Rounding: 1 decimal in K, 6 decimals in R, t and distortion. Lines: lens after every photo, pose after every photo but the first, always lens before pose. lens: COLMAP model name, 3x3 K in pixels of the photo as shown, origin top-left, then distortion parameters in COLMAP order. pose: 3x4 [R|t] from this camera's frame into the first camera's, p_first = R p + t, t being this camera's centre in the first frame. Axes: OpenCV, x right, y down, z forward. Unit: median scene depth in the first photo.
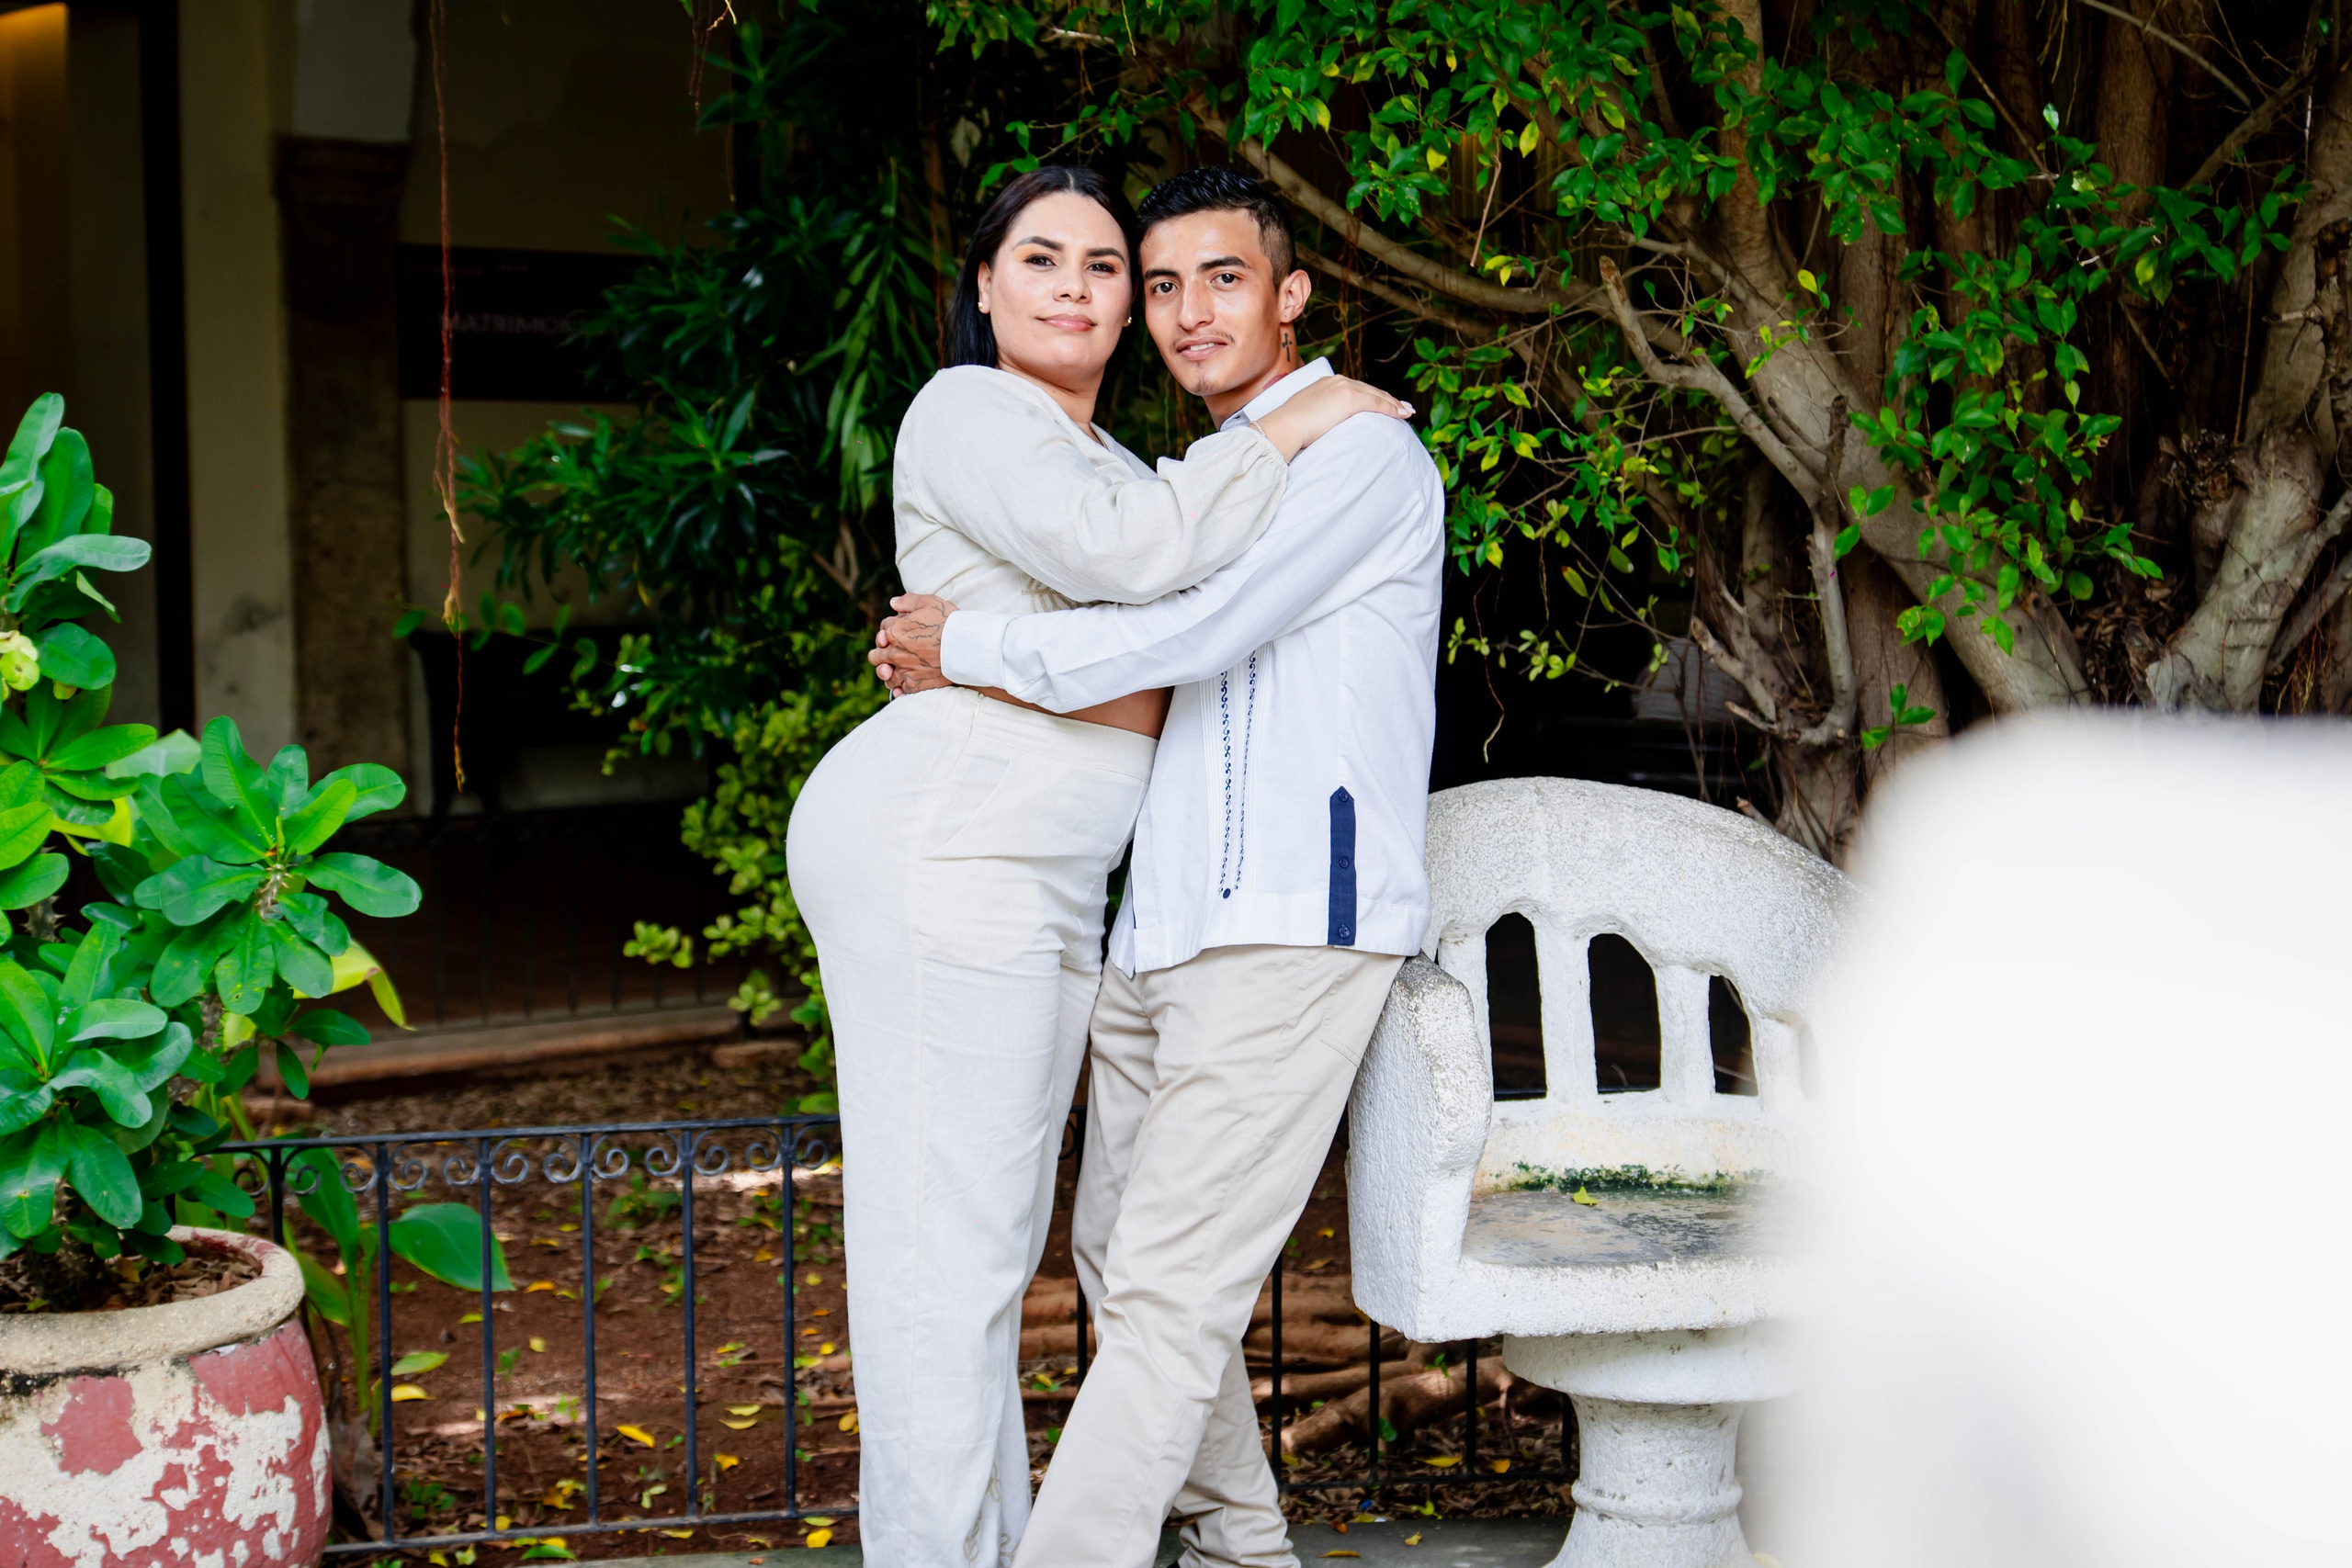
lens RADIAL K [[3620.0, 0, 1176.0], [0, 3620.0, 784.0], [0, 0, 1]] dist [0.022954, -0.016596]
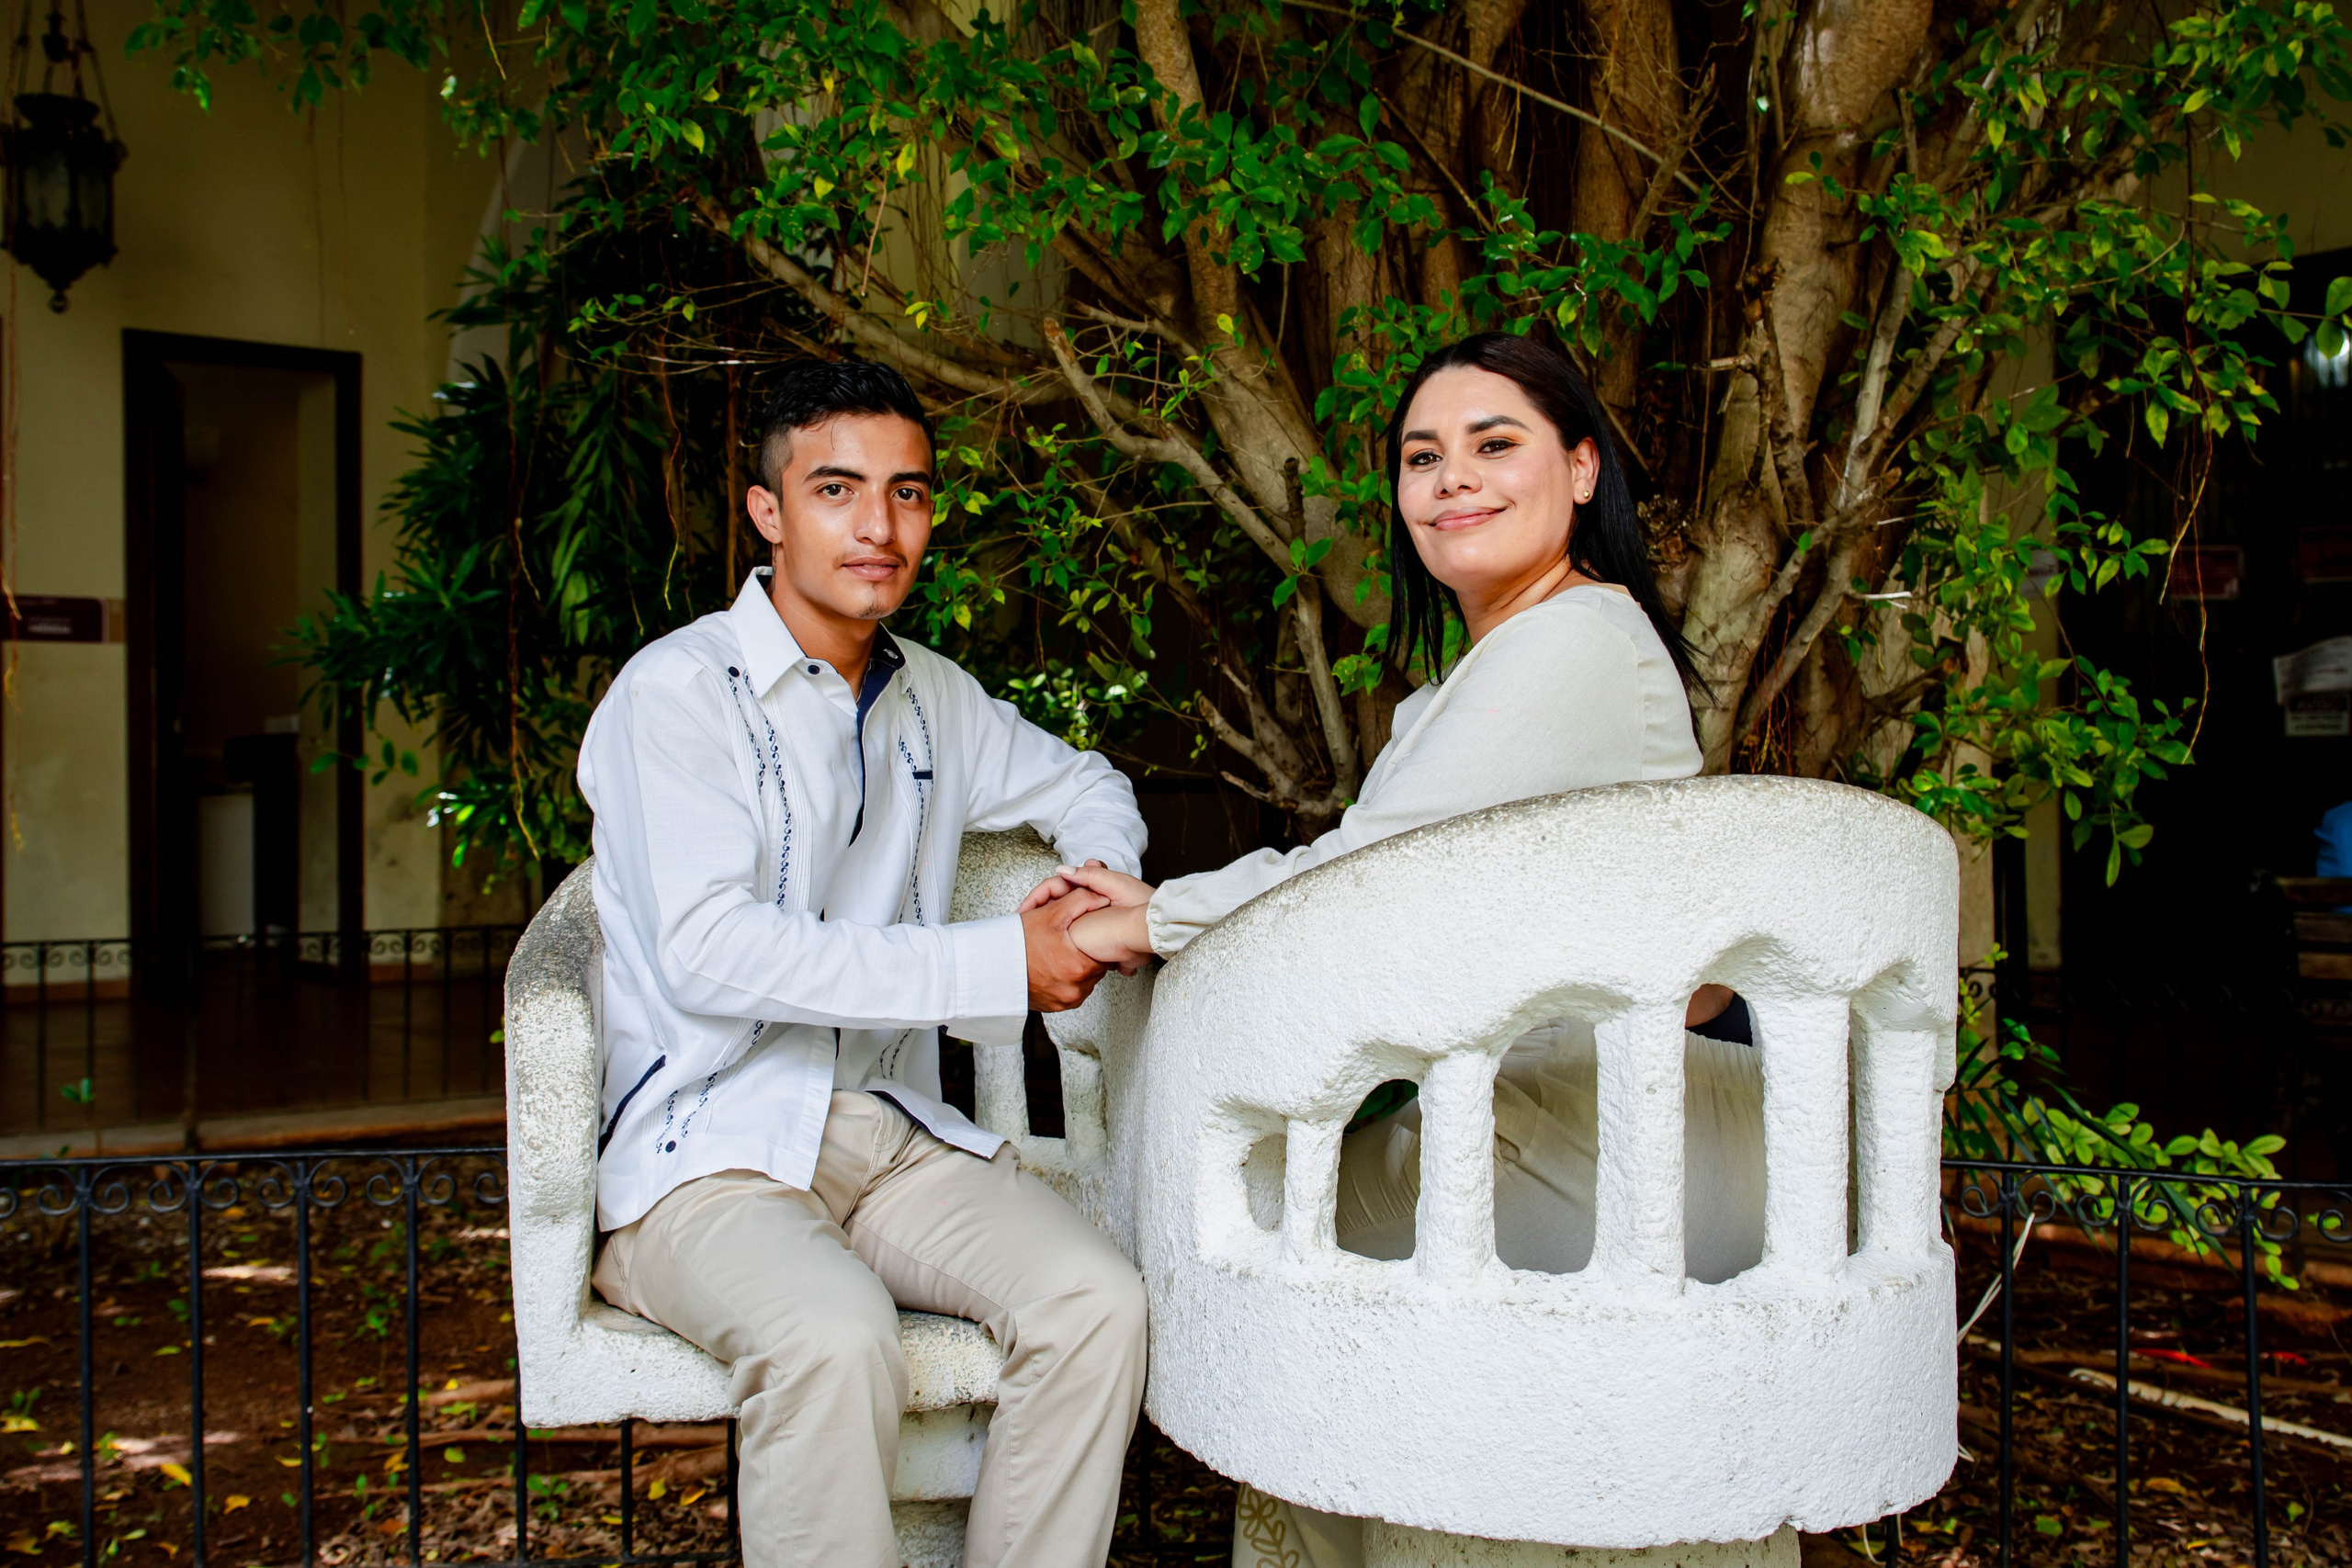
lens RADIAL K [[2340.9, 0, 1159.9], [0, 2340.9, 782.6], [0, 0, 1]] dist [0.002447, -0.007416]
pose [[0.998921, -0.000895, -0.046439, 0.175515], [-0.002898, 0.996665, -0.081546, 0.037850], [0.046357, 0.081592, 0.995587, 0.345543]]
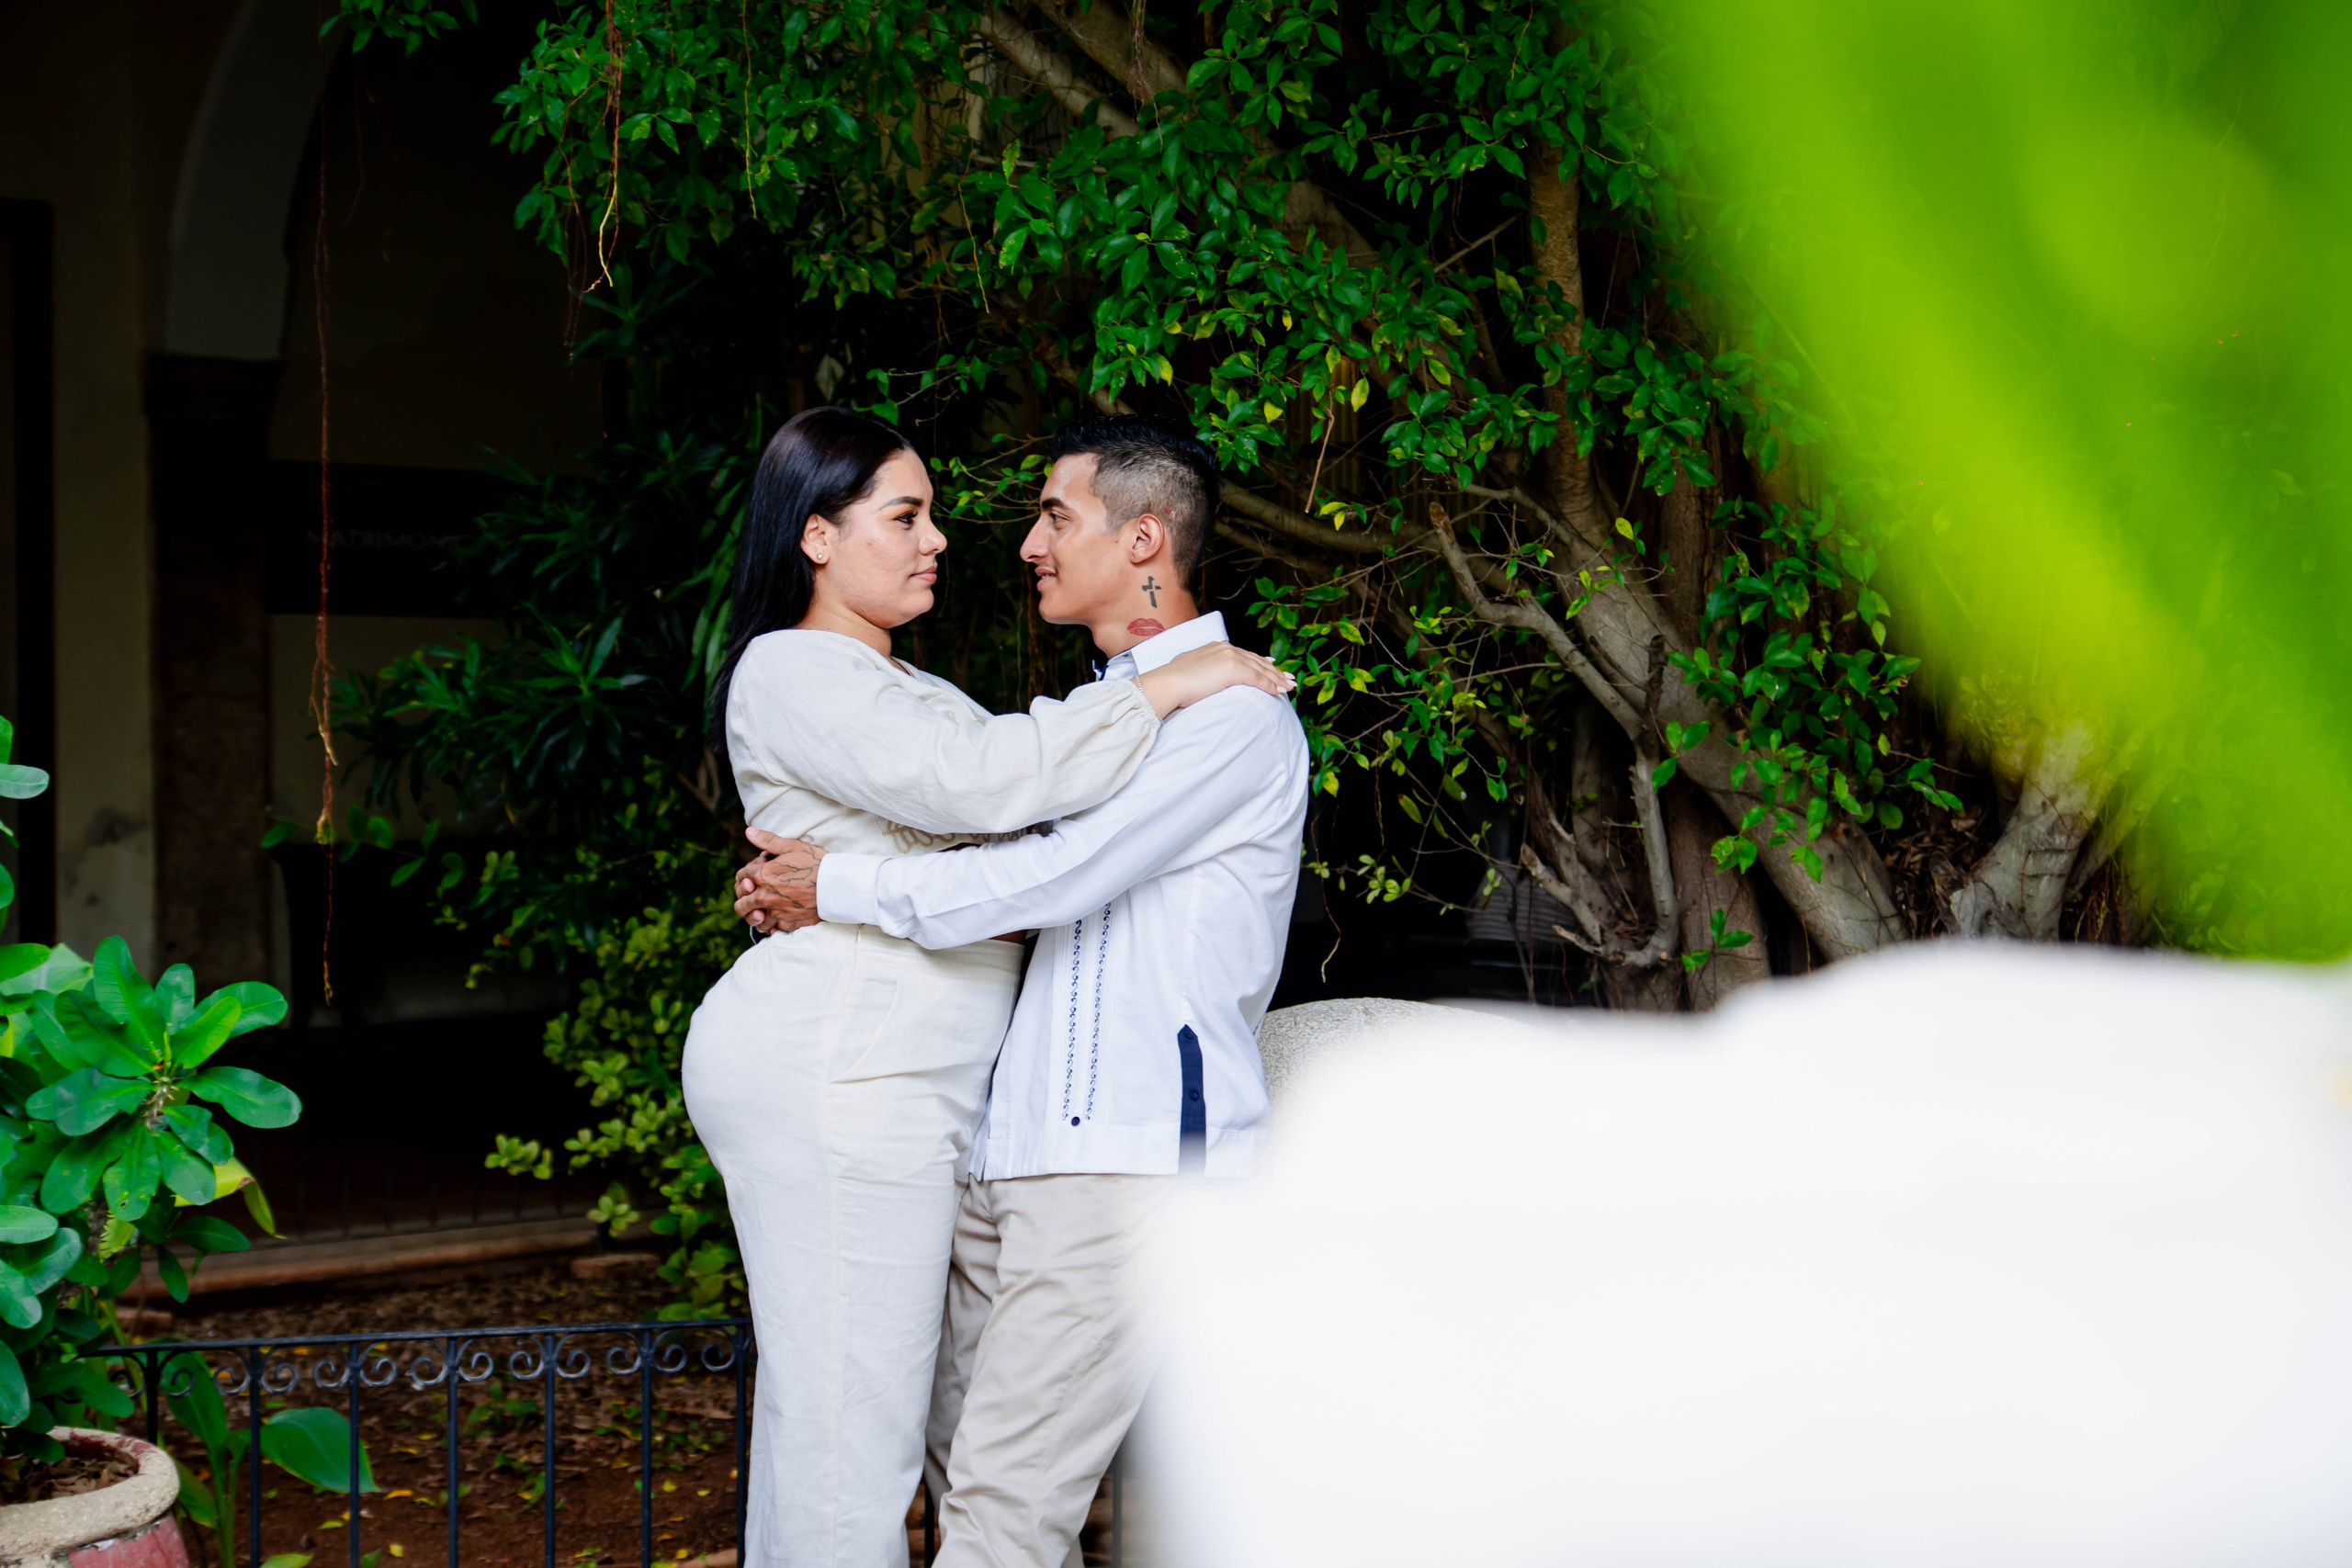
lens RADIAL K [[3653.2, 0, 1157.8], [0, 3653.2, 807.6], [0, 0, 1]] dist [0.021693, -0.020602]
pose [[0.999484, 0.005705, 0.031607, 0.004640], [-0.004064, 0.998654, -0.051717, -0.001668], [-0.031859, 0.051562, 0.998161, -0.052405]]
